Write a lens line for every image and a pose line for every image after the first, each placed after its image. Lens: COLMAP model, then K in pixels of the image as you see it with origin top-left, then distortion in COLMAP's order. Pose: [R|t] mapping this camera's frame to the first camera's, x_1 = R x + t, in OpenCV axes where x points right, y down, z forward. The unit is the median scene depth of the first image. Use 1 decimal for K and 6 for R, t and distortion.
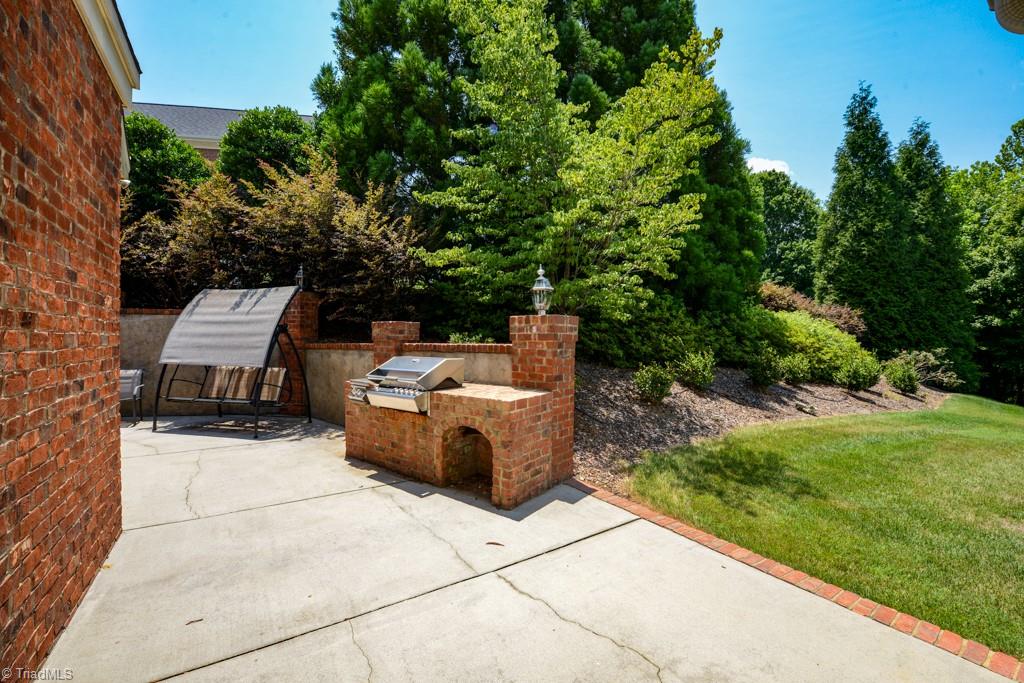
lens RADIAL K [[397.5, 0, 533.5], [0, 397.5, 342.6], [0, 0, 1]] dist [0.002940, -0.000600]
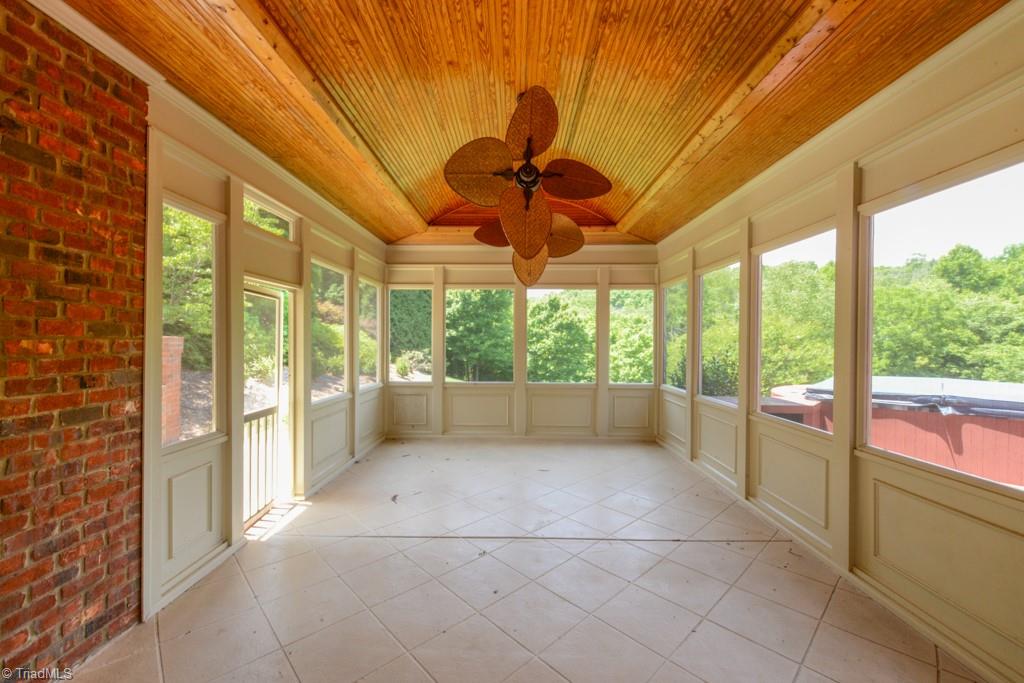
lens RADIAL K [[397.5, 0, 511.3], [0, 397.5, 339.7], [0, 0, 1]] dist [0.002940, -0.000600]
pose [[0.595174, 0.005620, 0.803577, -0.128766], [0.000041, 0.999975, -0.007024, -0.014663], [-0.803597, 0.004213, 0.595159, -0.328691]]
